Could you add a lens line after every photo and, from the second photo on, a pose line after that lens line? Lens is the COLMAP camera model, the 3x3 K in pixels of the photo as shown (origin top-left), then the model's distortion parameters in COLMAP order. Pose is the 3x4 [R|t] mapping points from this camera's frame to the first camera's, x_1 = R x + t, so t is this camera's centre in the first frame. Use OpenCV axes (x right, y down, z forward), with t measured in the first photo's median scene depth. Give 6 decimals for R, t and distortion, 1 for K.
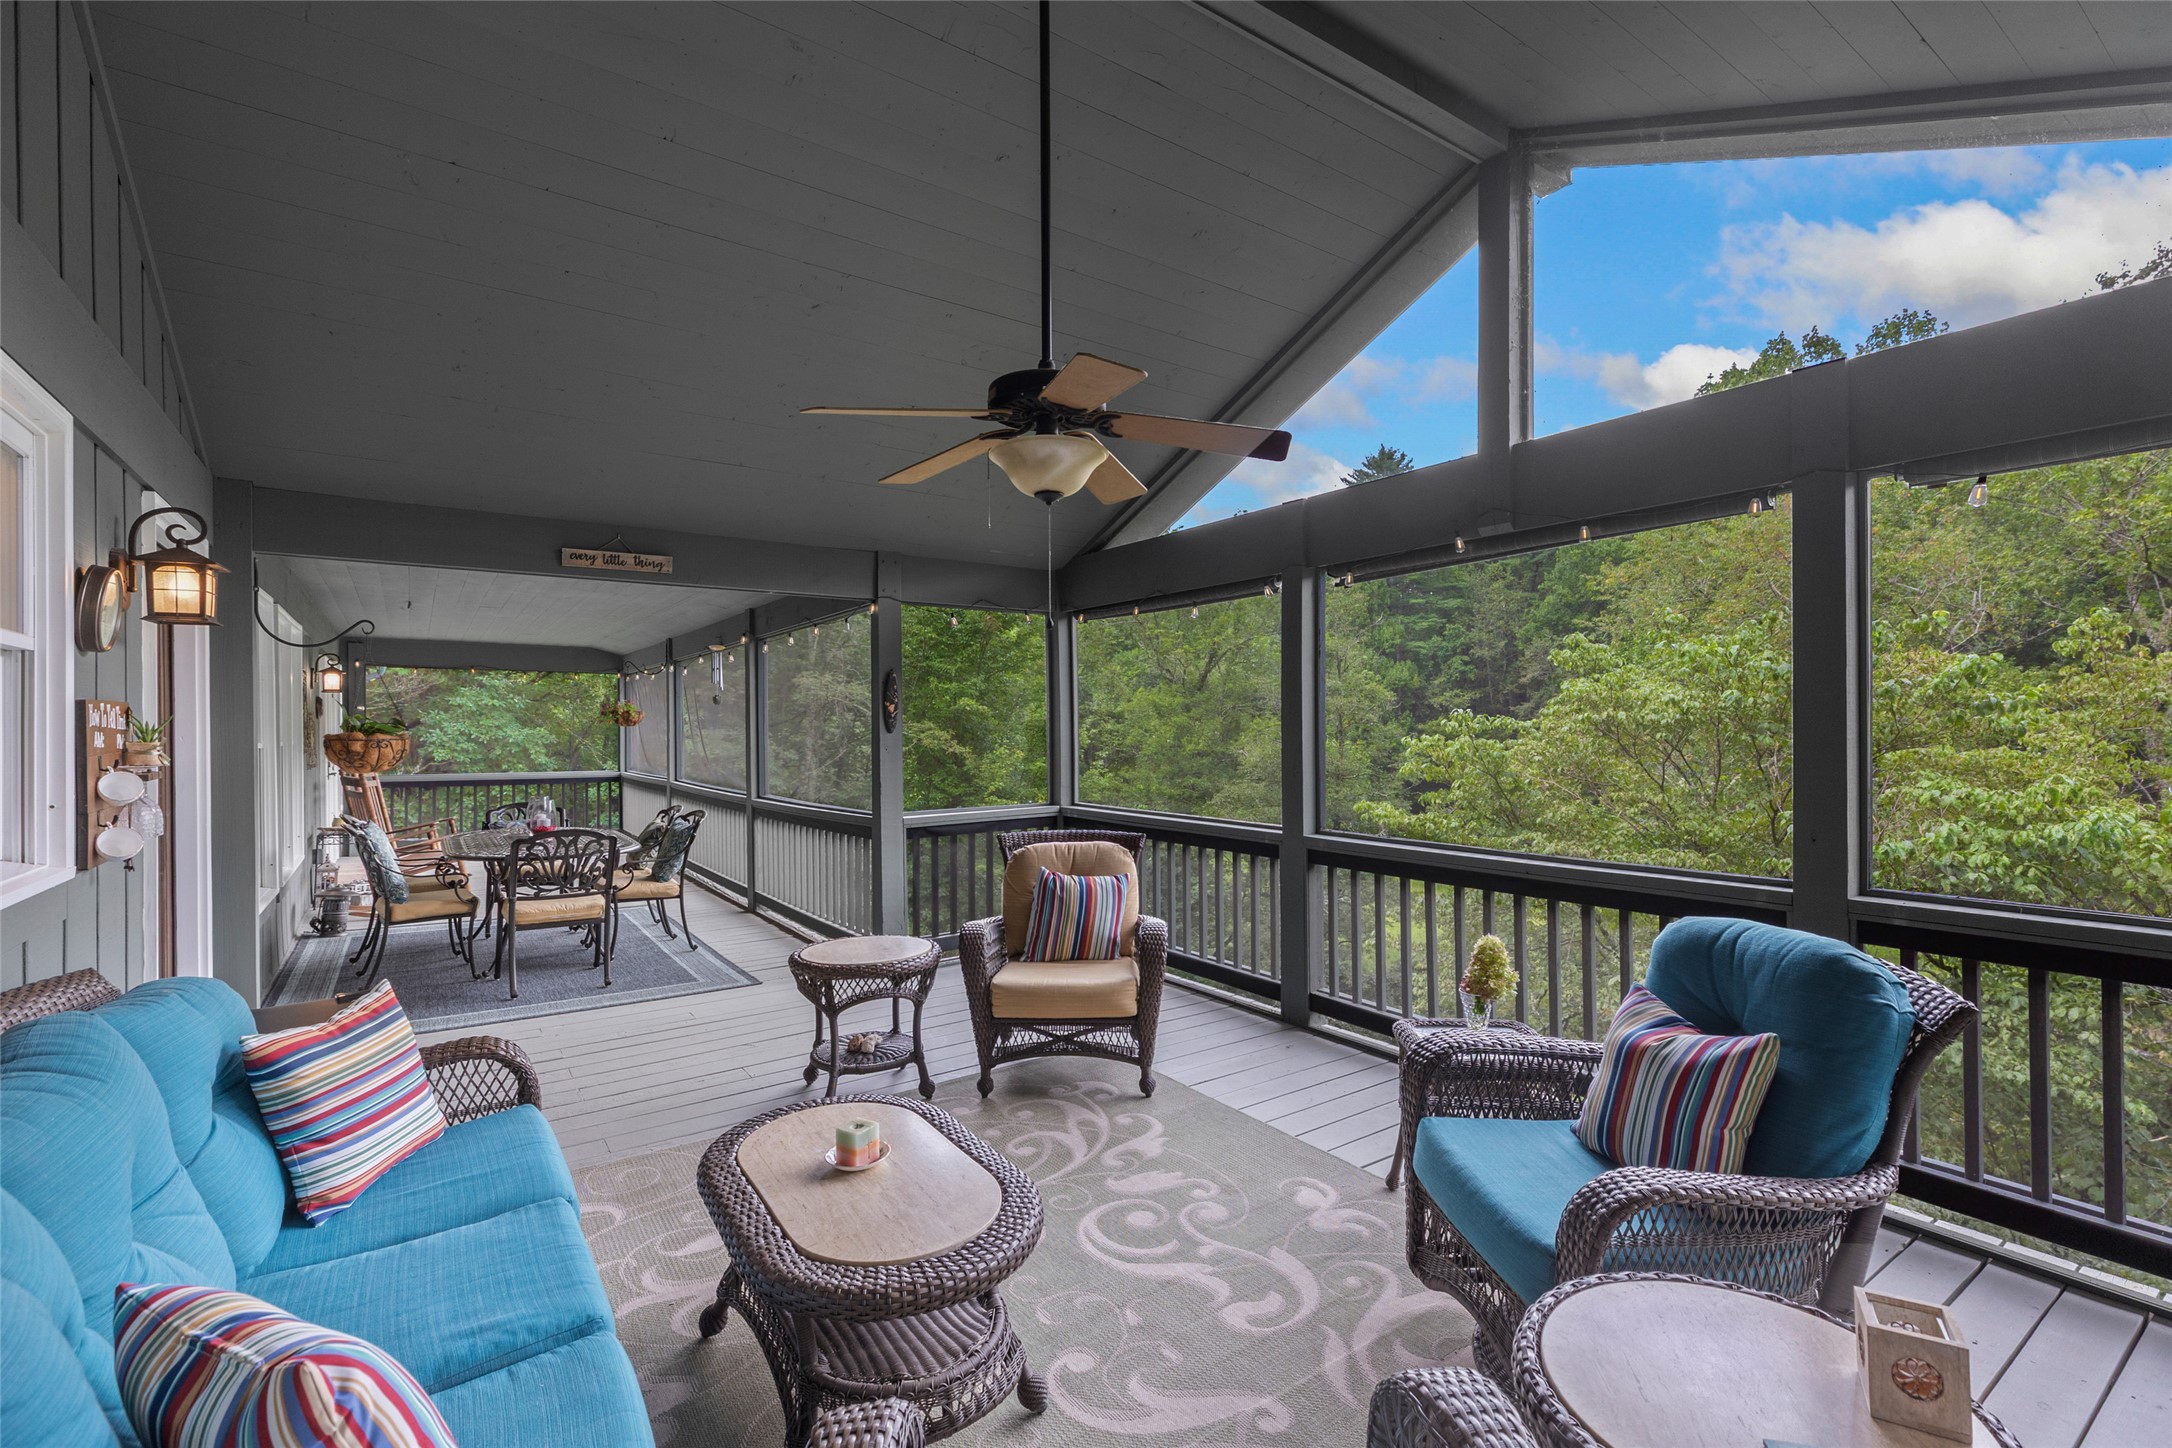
lens RADIAL K [[987.7, 0, 1124.2], [0, 987.7, 735.4], [0, 0, 1]] dist [0.003630, 0.000850]
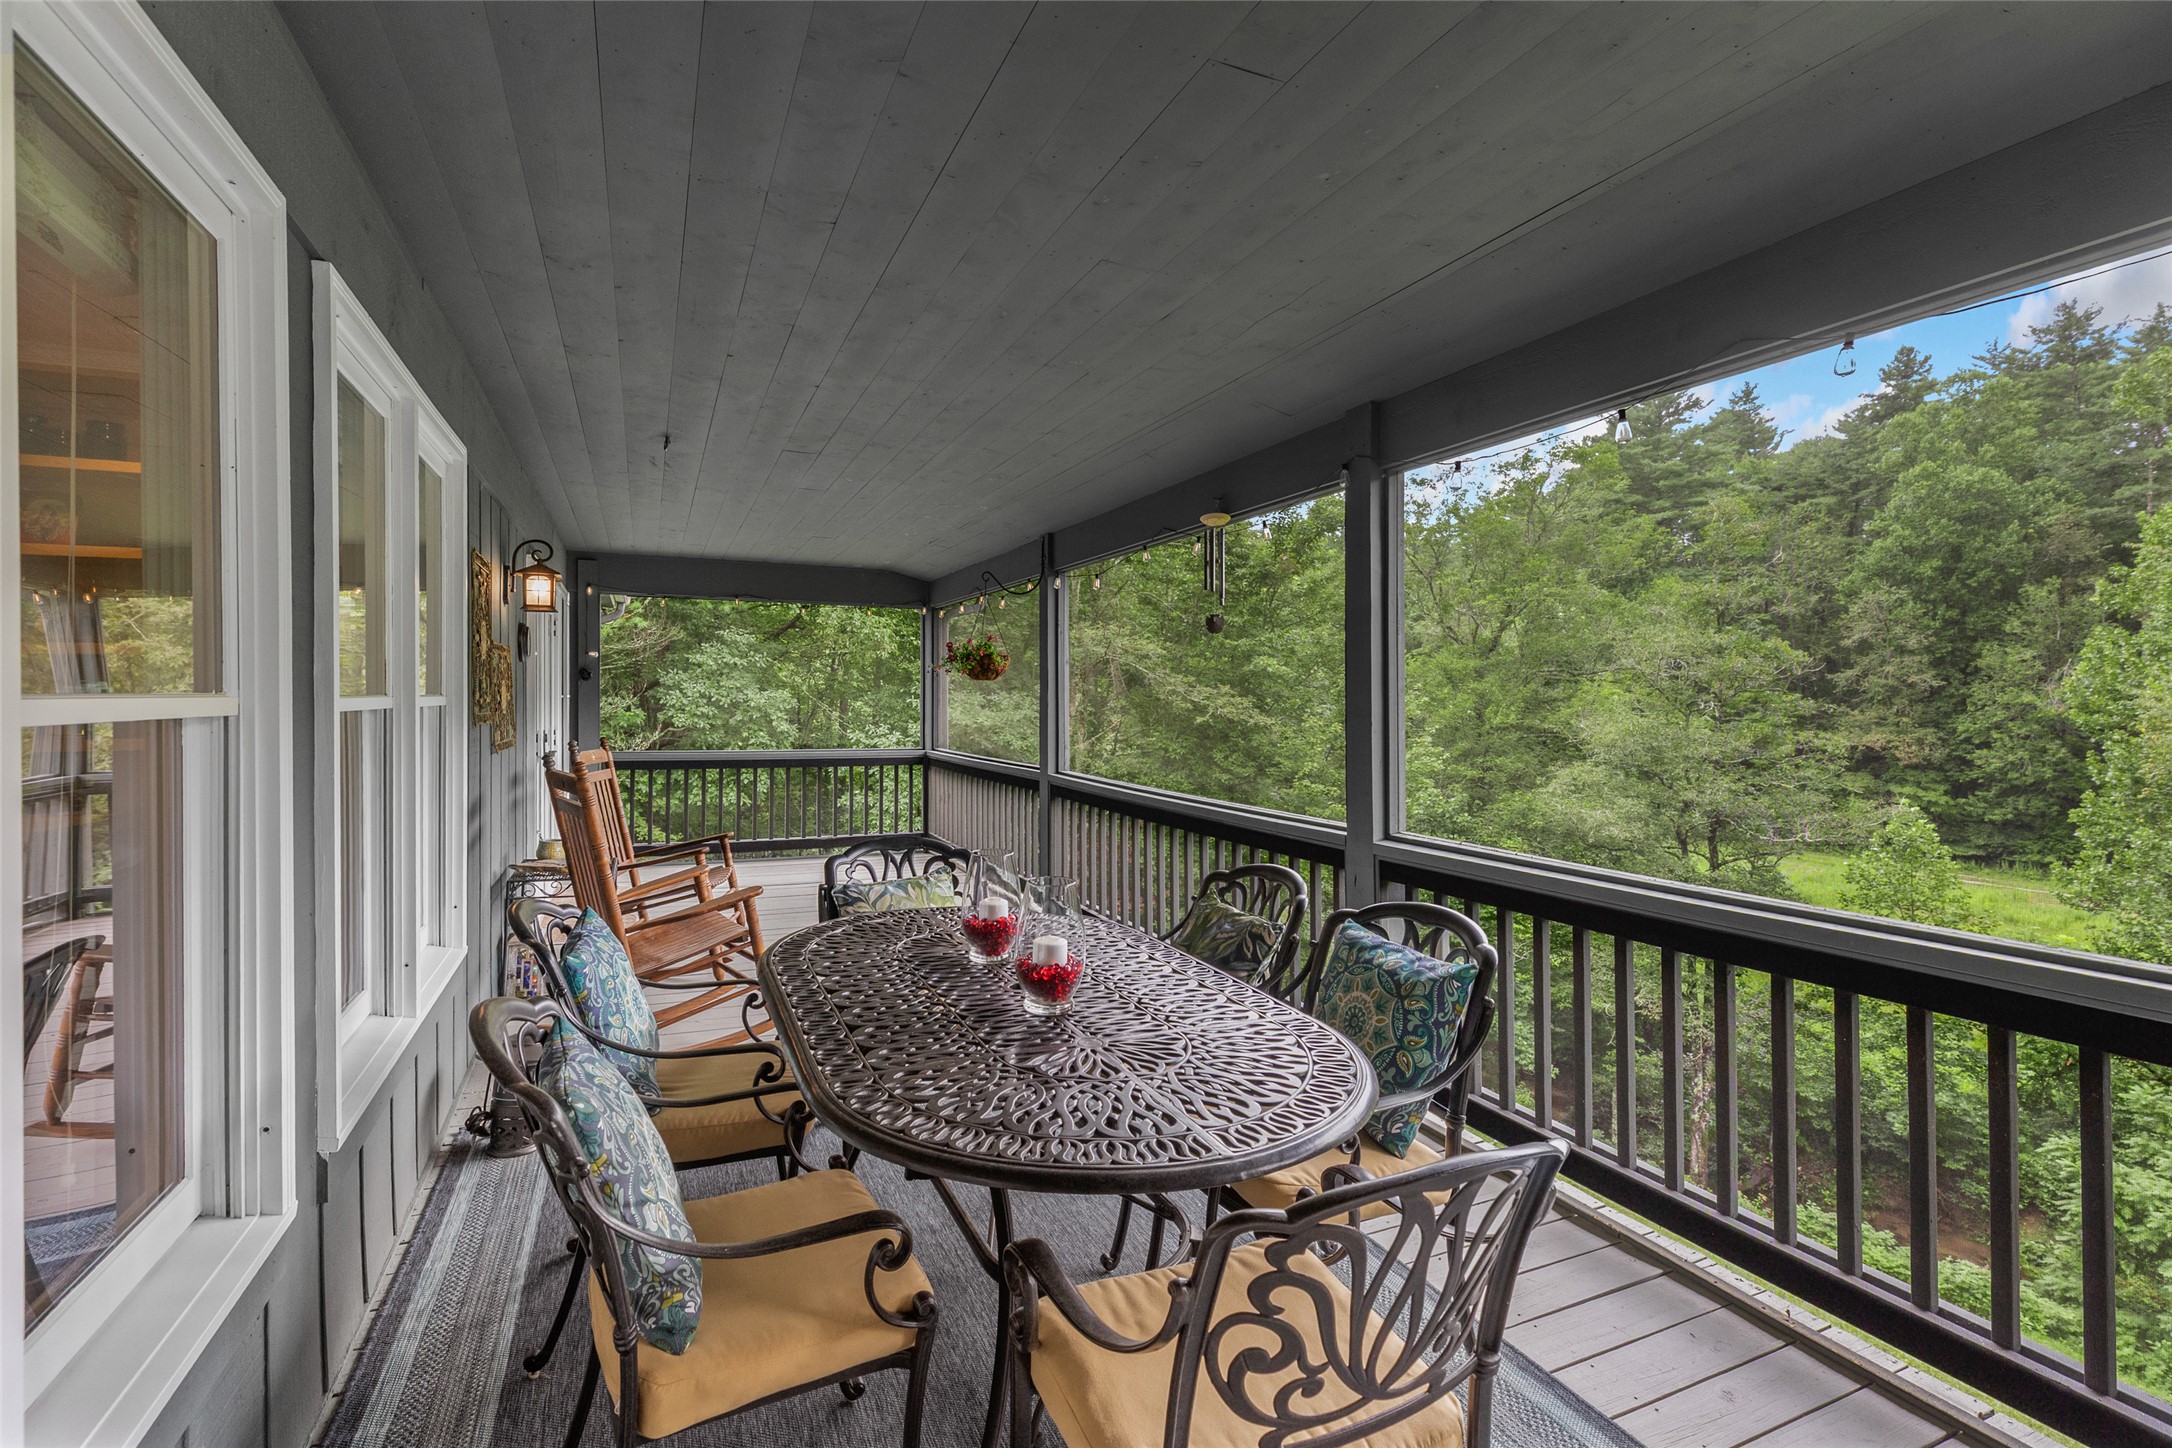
lens RADIAL K [[987.7, 0, 1085.5], [0, 987.7, 705.6], [0, 0, 1]] dist [0.003630, 0.000850]
pose [[0.979171, 0.008948, -0.202840, -0.150337], [-0.008731, 0.999960, 0.001965, 0.001899], [0.202849, -0.000153, 0.979210, 0.201052]]
